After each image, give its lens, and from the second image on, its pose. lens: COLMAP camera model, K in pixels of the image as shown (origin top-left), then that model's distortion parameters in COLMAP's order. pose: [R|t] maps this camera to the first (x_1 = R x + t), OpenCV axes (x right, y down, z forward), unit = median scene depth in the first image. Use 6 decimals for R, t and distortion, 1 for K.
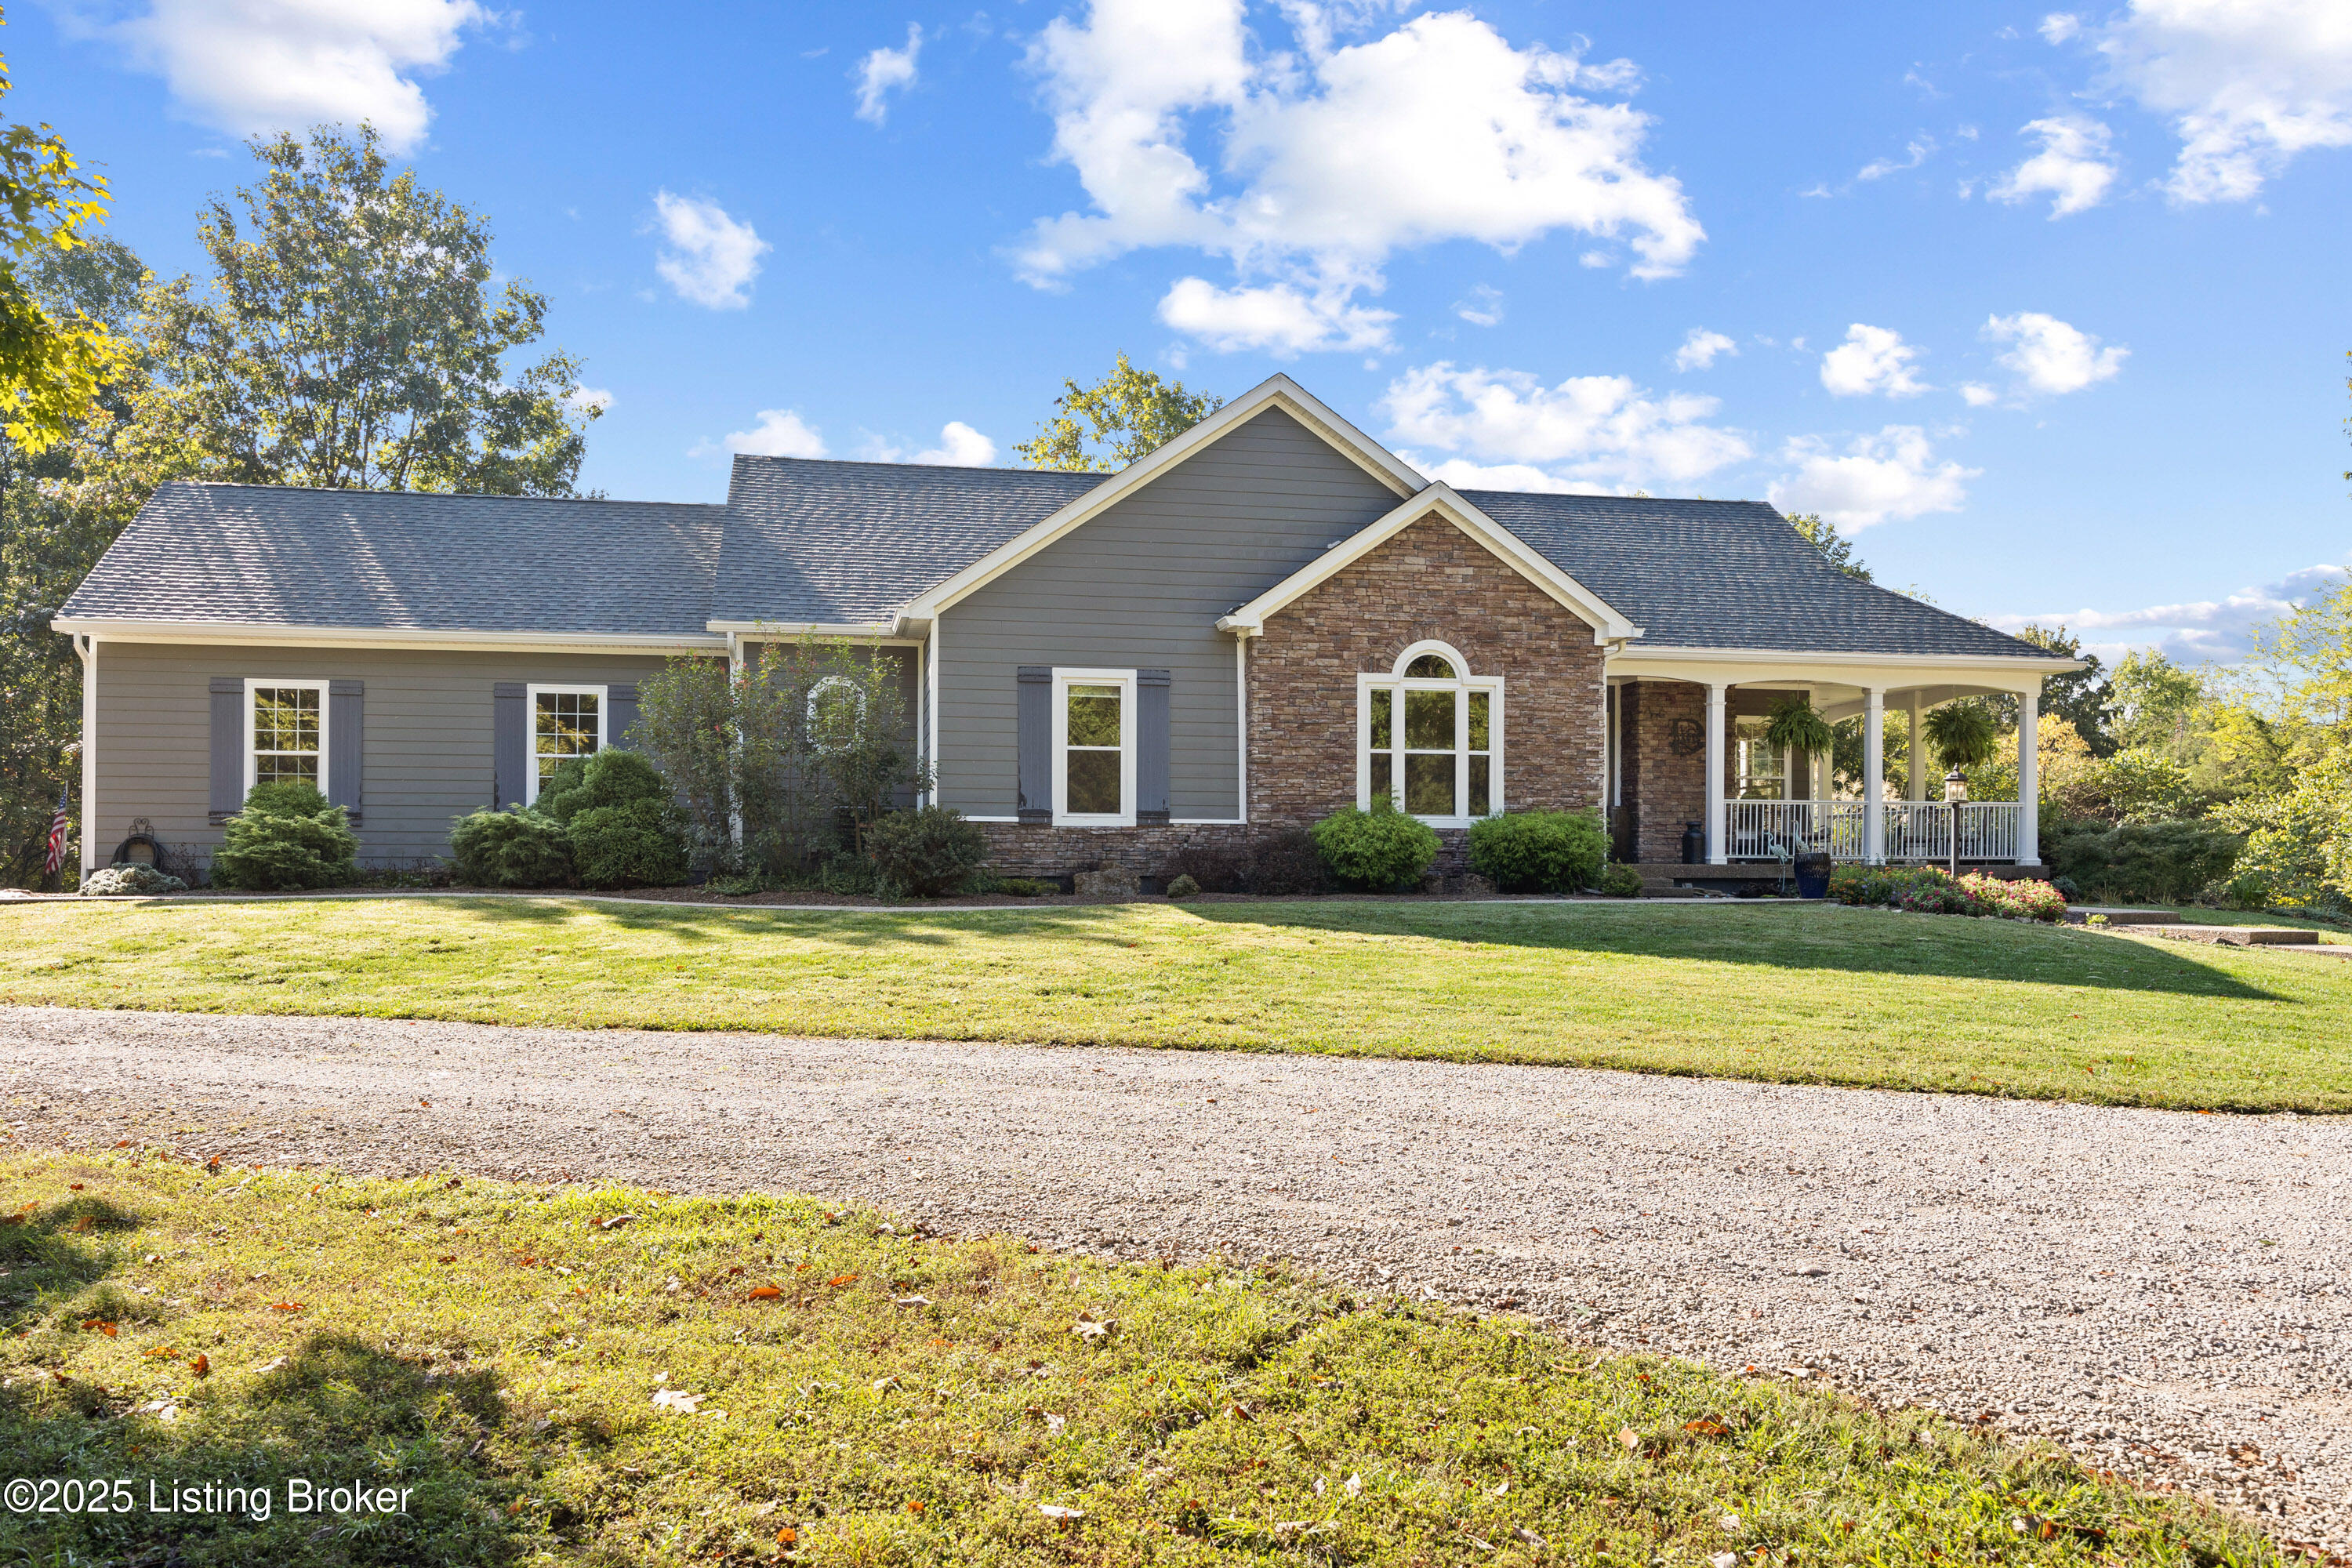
lens RADIAL K [[1890.8, 0, 1159.1], [0, 1890.8, 783.4], [0, 0, 1]] dist [-0.000780, -0.003746]
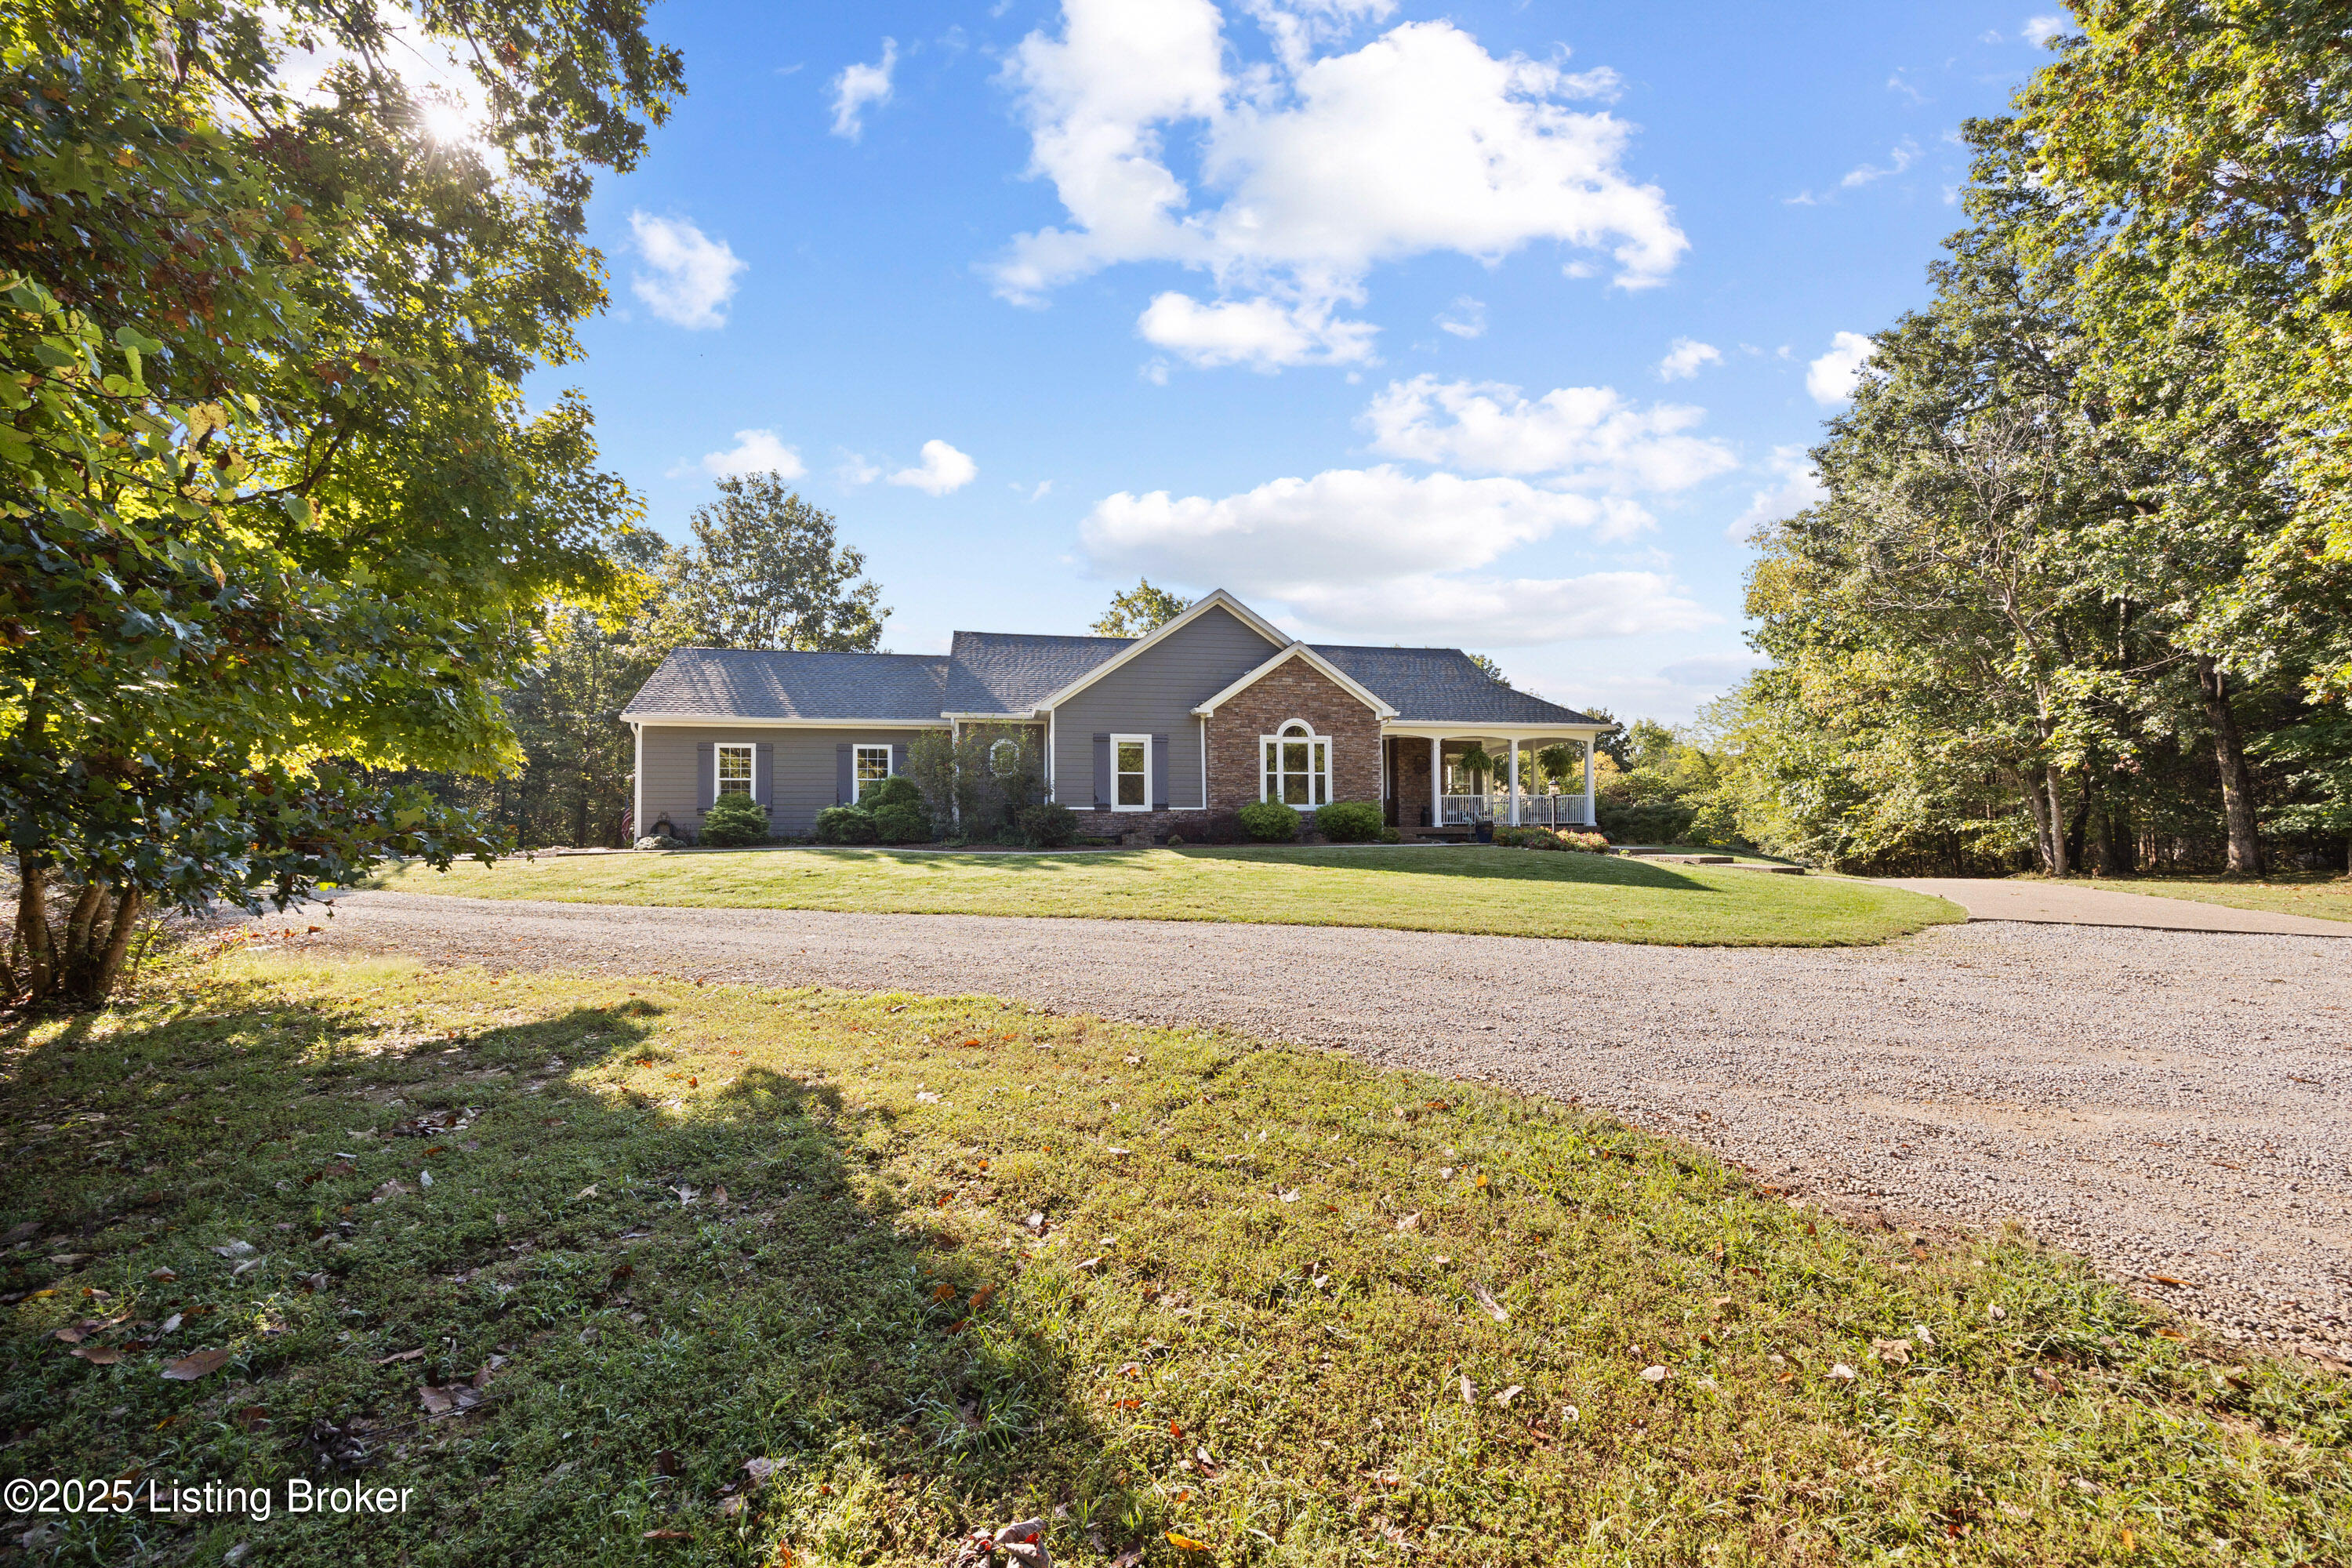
lens RADIAL K [[906.8, 0, 1180.9], [0, 906.8, 792.2], [0, 0, 1]] dist [-0.007154, 0.000846]
pose [[0.999770, -0.010340, 0.018779, 0.010500], [0.010284, 0.999942, 0.003094, -0.006427], [-0.018810, -0.002900, 0.999819, 0.520460]]
